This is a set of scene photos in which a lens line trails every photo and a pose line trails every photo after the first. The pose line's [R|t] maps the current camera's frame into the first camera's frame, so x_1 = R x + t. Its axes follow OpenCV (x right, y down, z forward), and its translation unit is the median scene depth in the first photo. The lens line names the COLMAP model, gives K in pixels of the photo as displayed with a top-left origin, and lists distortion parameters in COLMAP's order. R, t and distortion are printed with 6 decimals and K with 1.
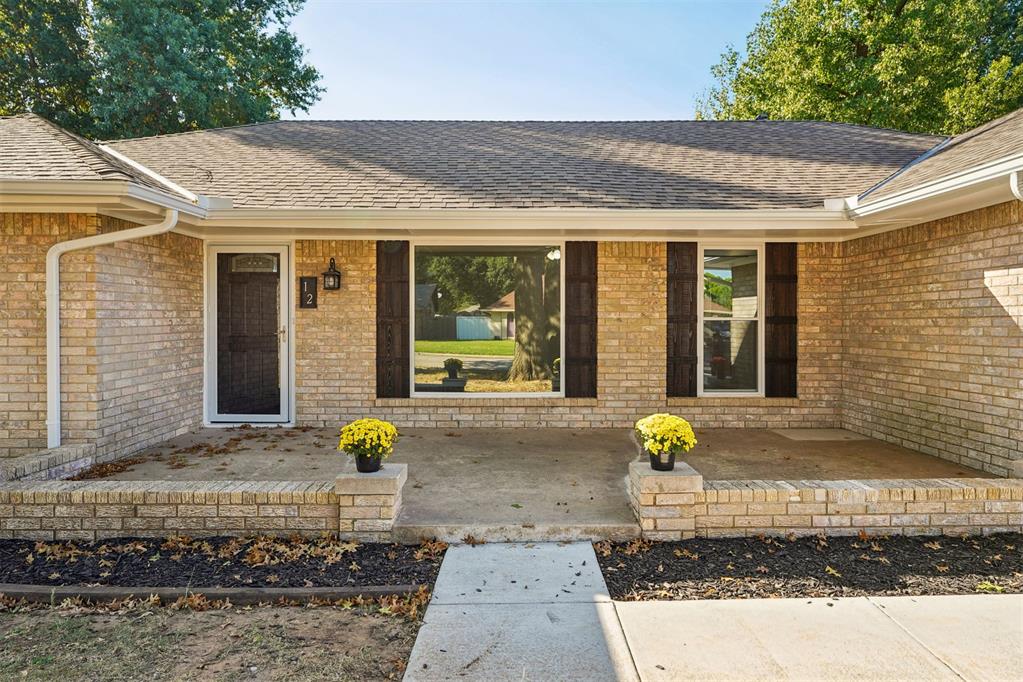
lens RADIAL K [[610.1, 0, 512.4], [0, 610.1, 329.5], [0, 0, 1]] dist [-0.000208, 0.000325]
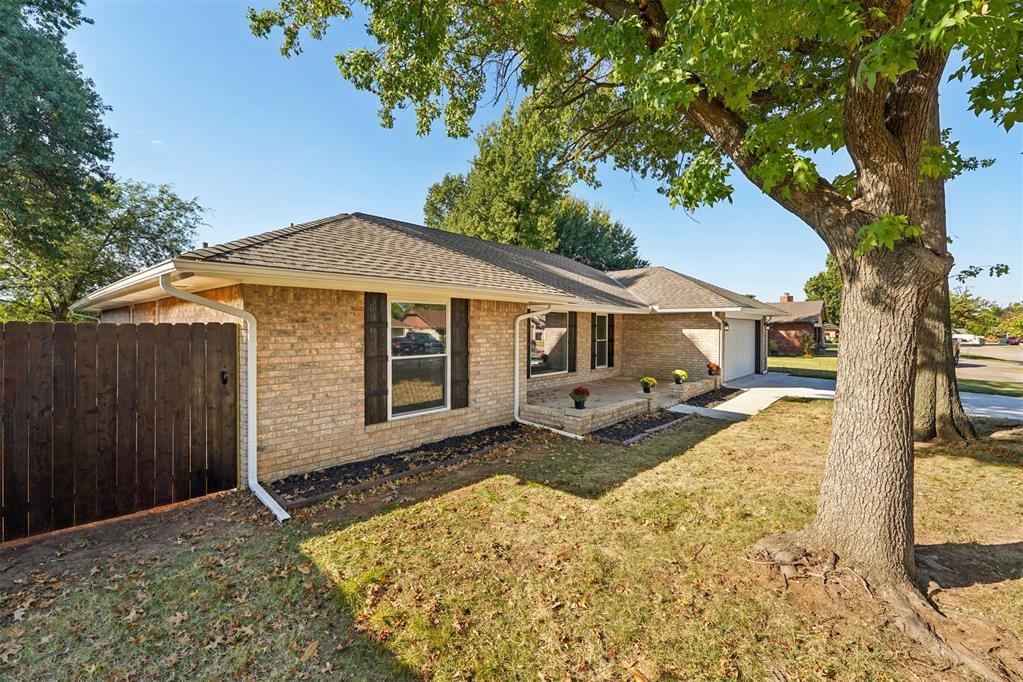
lens RADIAL K [[444.8, 0, 509.8], [0, 444.8, 328.0], [0, 0, 1]] dist [-0.000062, -0.000003]
pose [[0.665377, -0.000108, 0.746507, -1.459700], [0.005334, 0.999975, -0.004609, -0.067172], [-0.746488, 0.007049, 0.665361, -0.043638]]
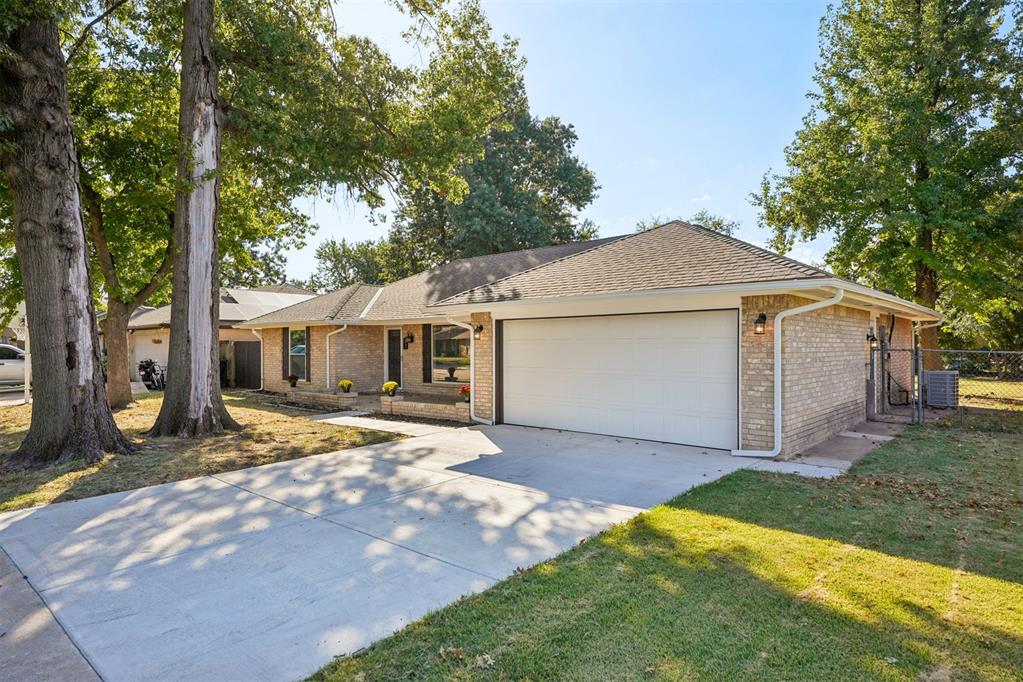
lens RADIAL K [[583.9, 0, 511.9], [0, 583.9, 358.2], [0, 0, 1]] dist [-0.000063, -0.000022]
pose [[0.746204, 0.009161, -0.665654, 1.793207], [-0.001713, 0.999928, 0.011842, -0.026114], [0.665715, -0.007697, 0.746167, -0.661175]]
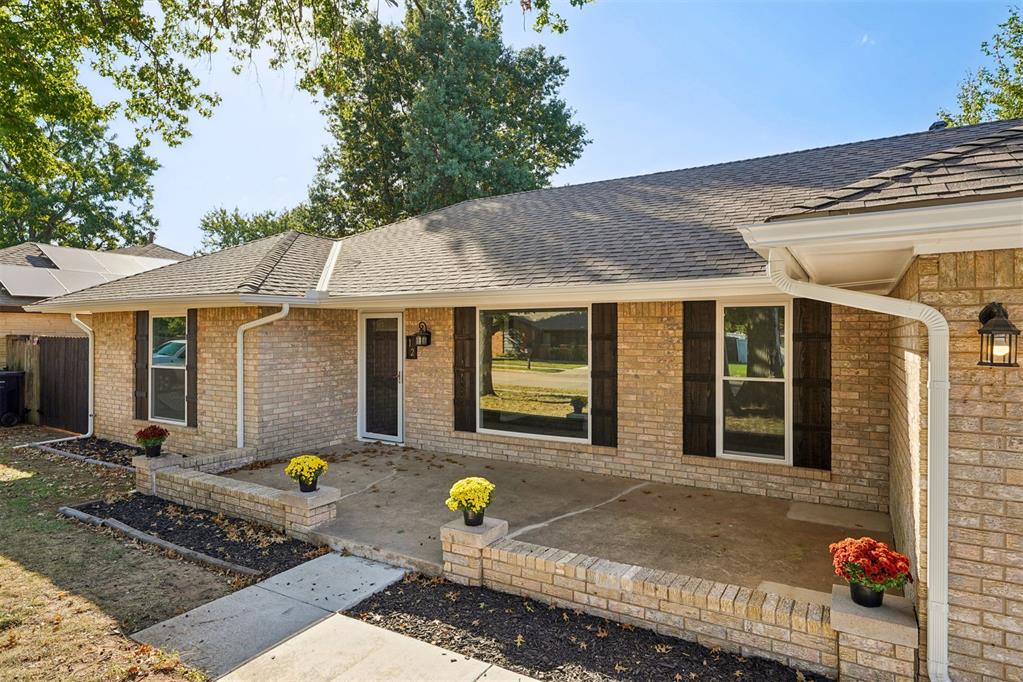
lens RADIAL K [[573.9, 0, 511.5], [0, 573.9, 341.0], [0, 0, 1]] dist [-0.000421, -0.000244]
pose [[0.852129, 0.005046, -0.523308, 0.510117], [-0.006654, 0.999977, -0.001192, -0.074387], [0.523290, 0.004498, 0.852143, 0.041079]]
